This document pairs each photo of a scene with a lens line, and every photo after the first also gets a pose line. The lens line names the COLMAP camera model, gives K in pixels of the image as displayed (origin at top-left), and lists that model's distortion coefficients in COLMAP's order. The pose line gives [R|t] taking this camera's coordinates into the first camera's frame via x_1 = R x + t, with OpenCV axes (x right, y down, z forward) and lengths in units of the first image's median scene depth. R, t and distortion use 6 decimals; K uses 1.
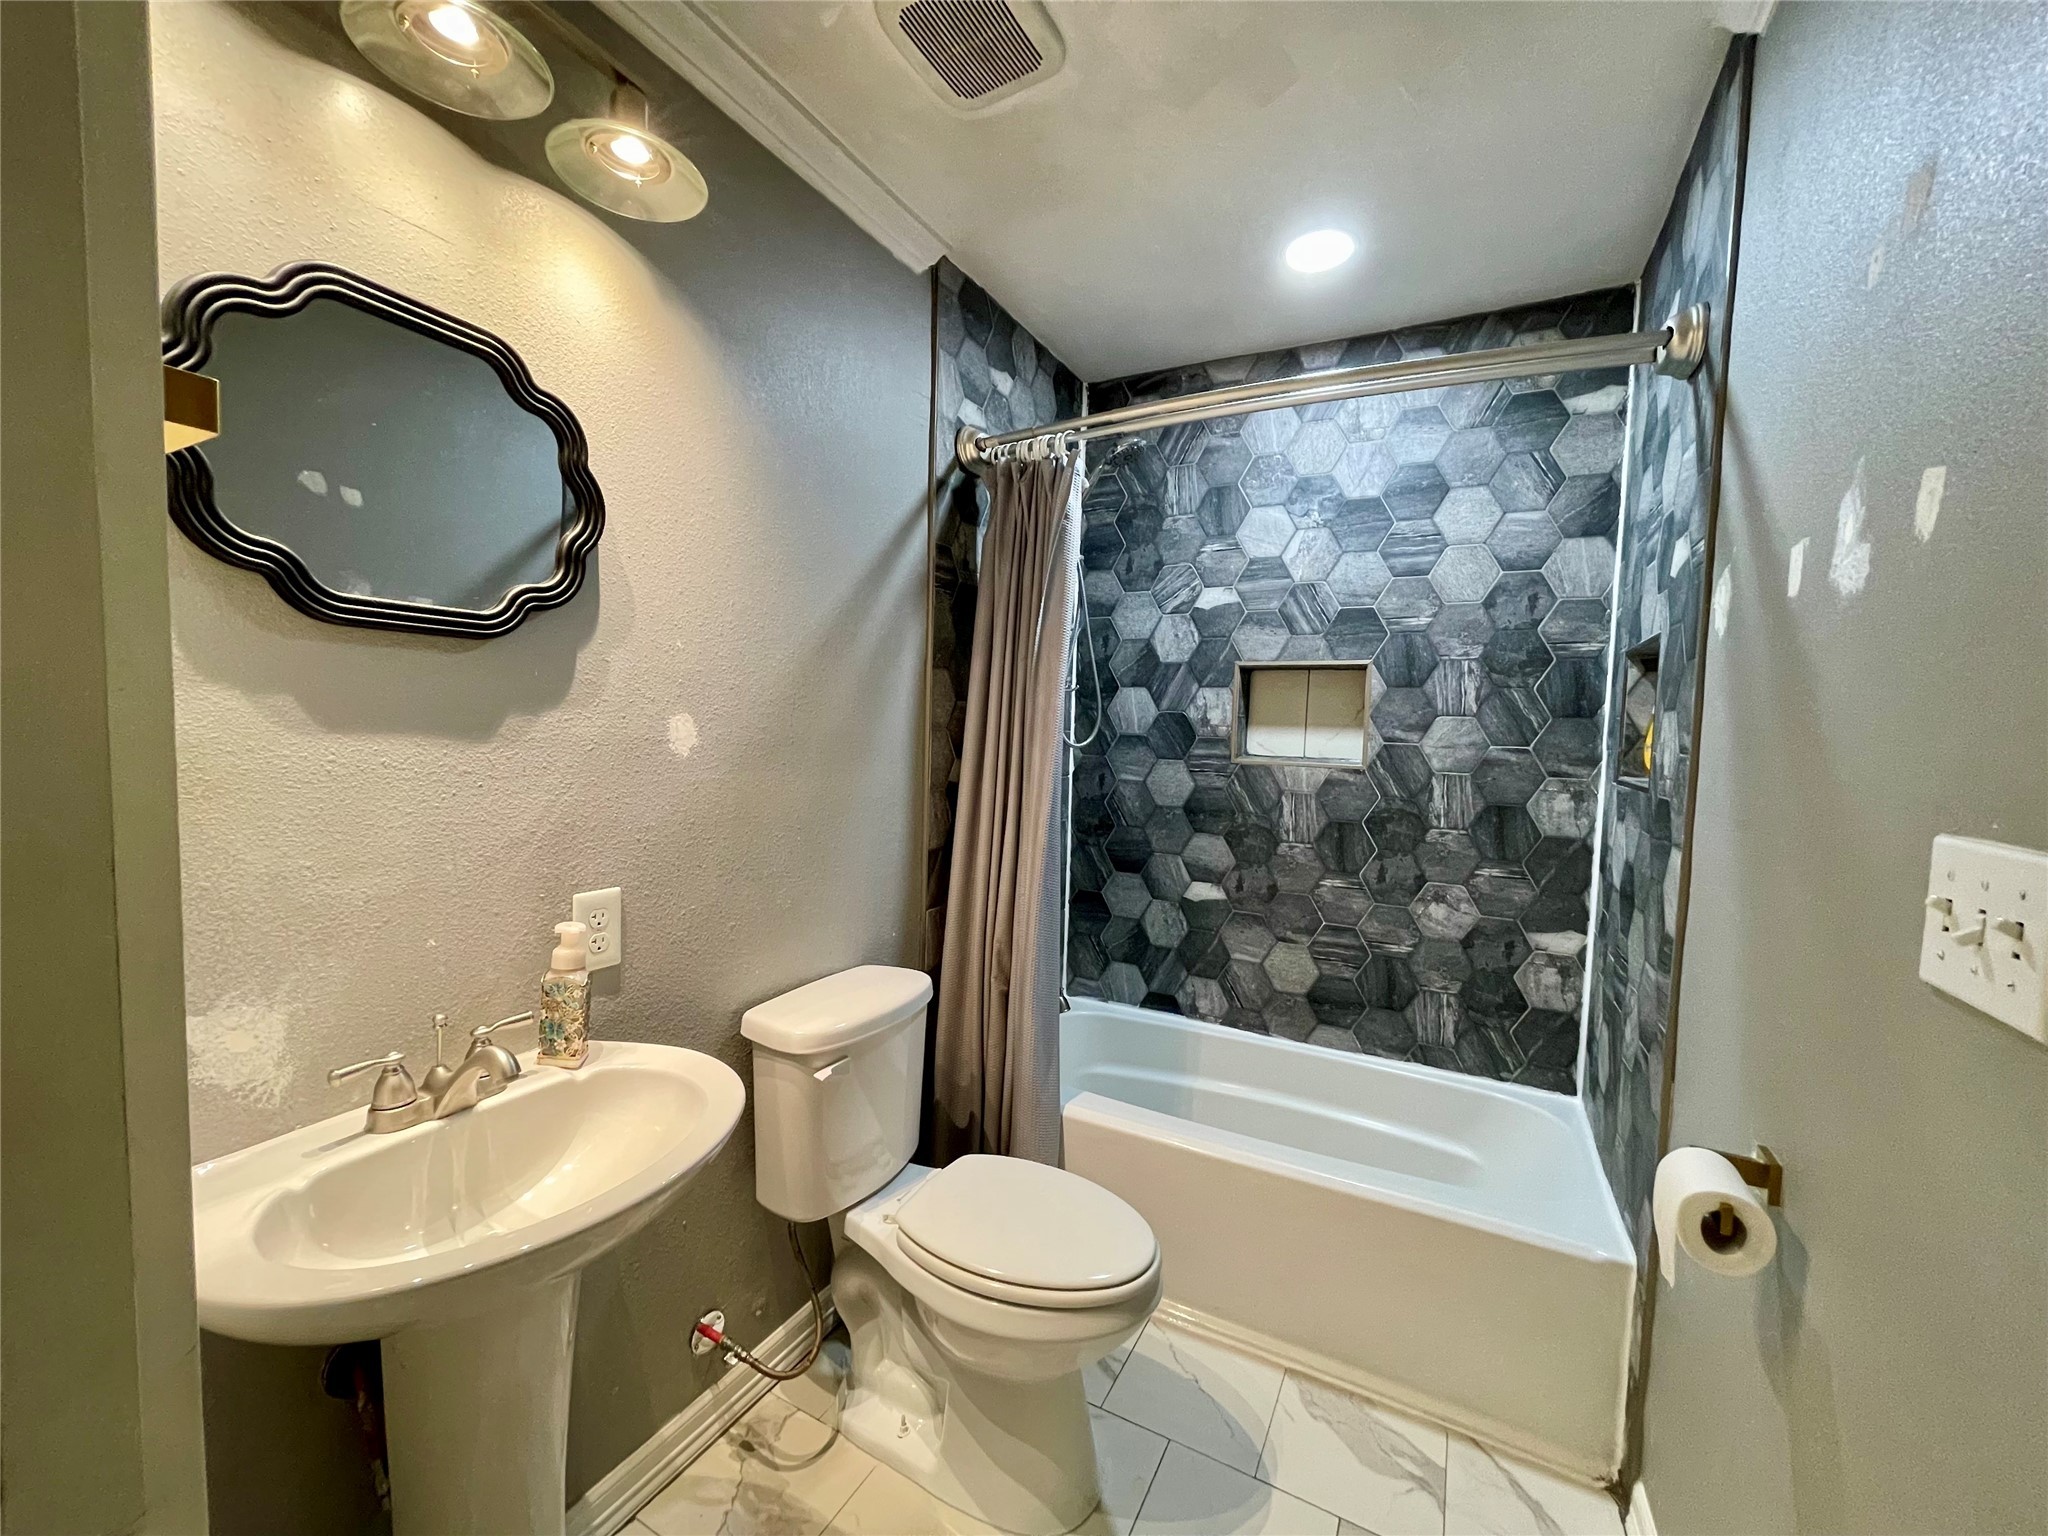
lens RADIAL K [[829.1, 0, 1017.6], [0, 829.1, 769.3], [0, 0, 1]] dist [-0.013465, 0.009622]
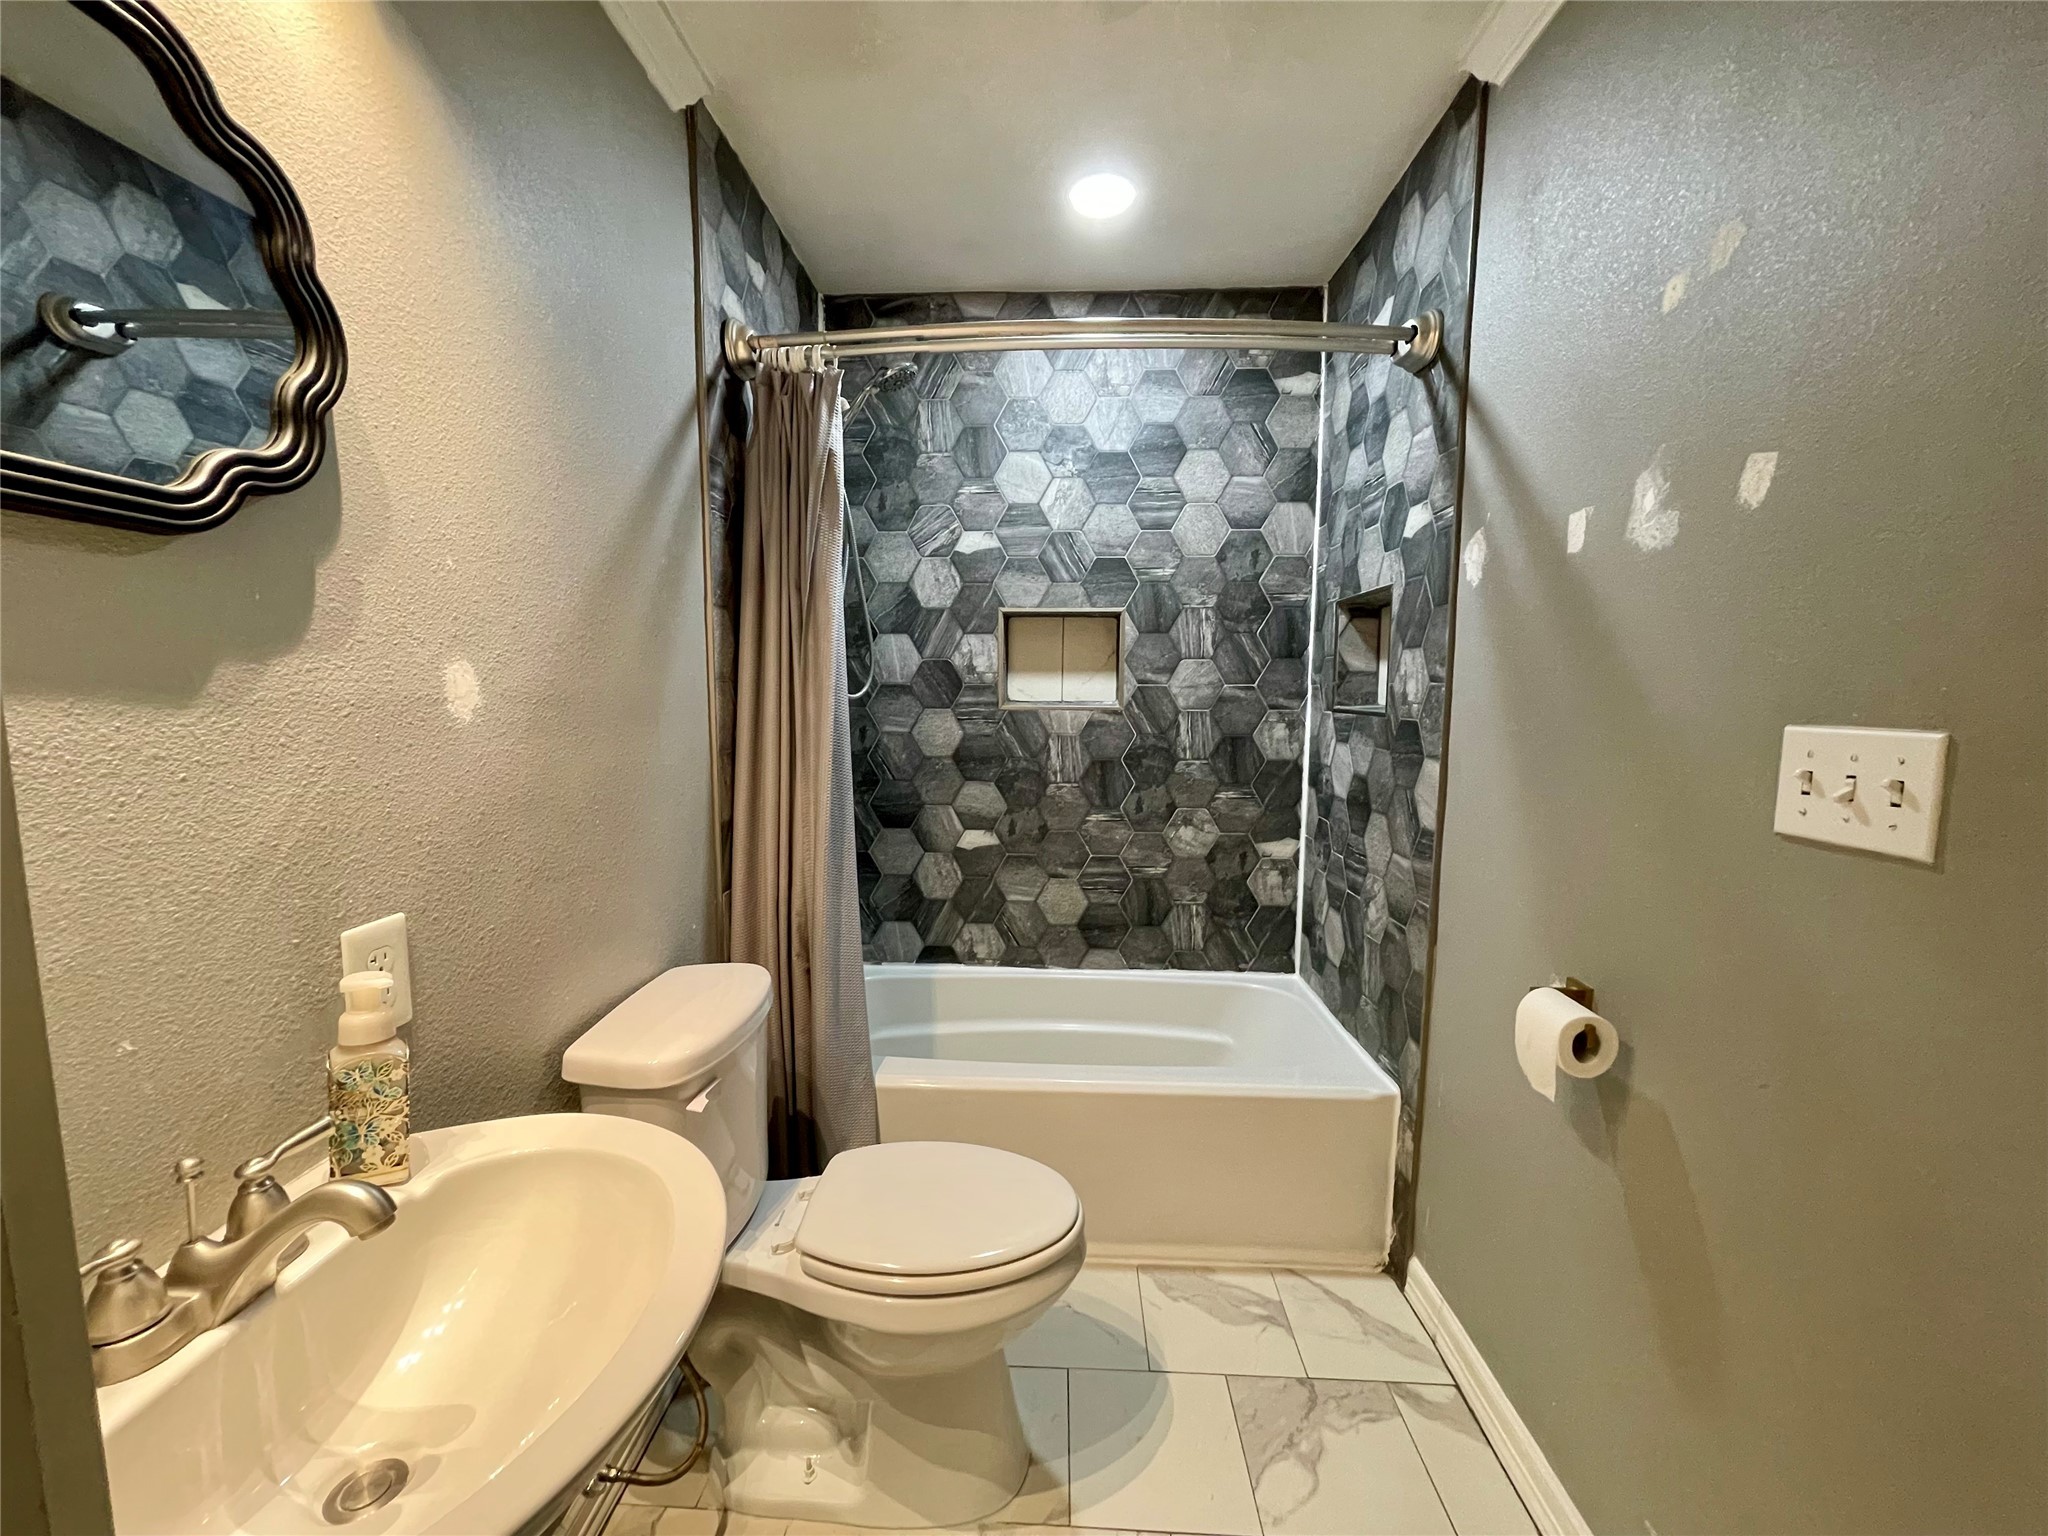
lens RADIAL K [[827.5, 0, 1018.4], [0, 827.5, 770.9], [0, 0, 1]] dist [-0.001320, 0.002359]
pose [[0.899287, -0.071068, 0.431547, -0.178521], [0.046522, 0.996655, 0.067187, 0.000714], [-0.434878, -0.040344, 0.899585, 0.090736]]
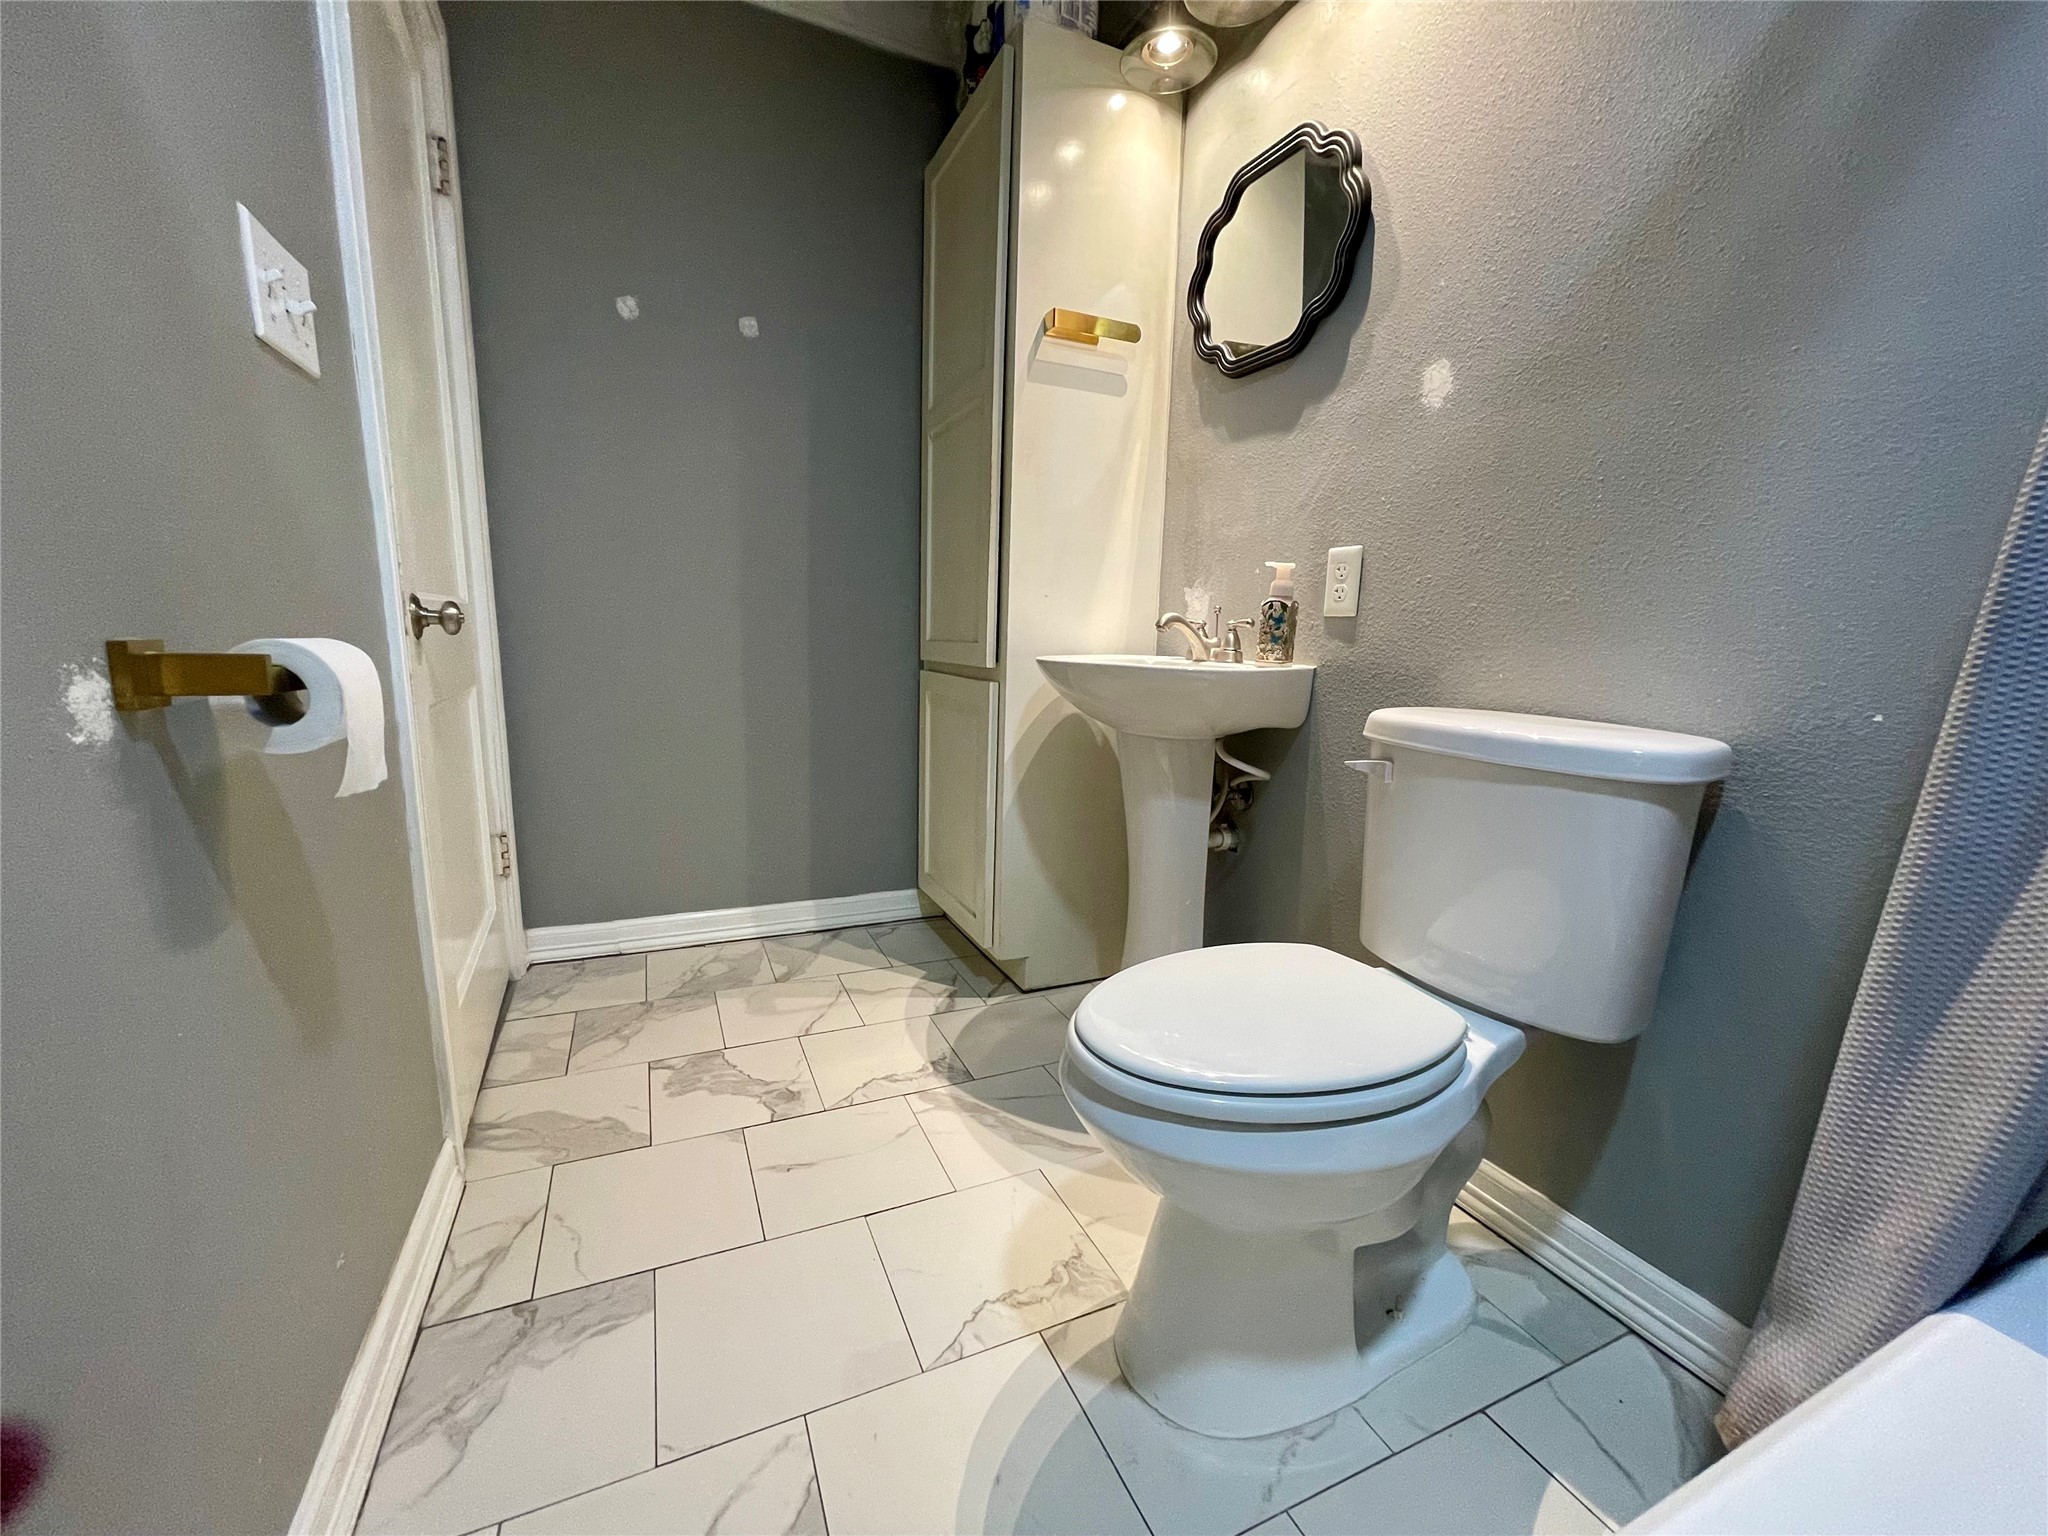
lens RADIAL K [[827.5, 0, 1018.4], [0, 827.5, 770.9], [0, 0, 1]] dist [-0.001320, 0.002359]
pose [[-0.602983, 0.090523, -0.792601, 0.415354], [-0.087776, 0.979980, 0.178701, 0.163433], [0.792910, 0.177325, -0.582966, 0.777272]]
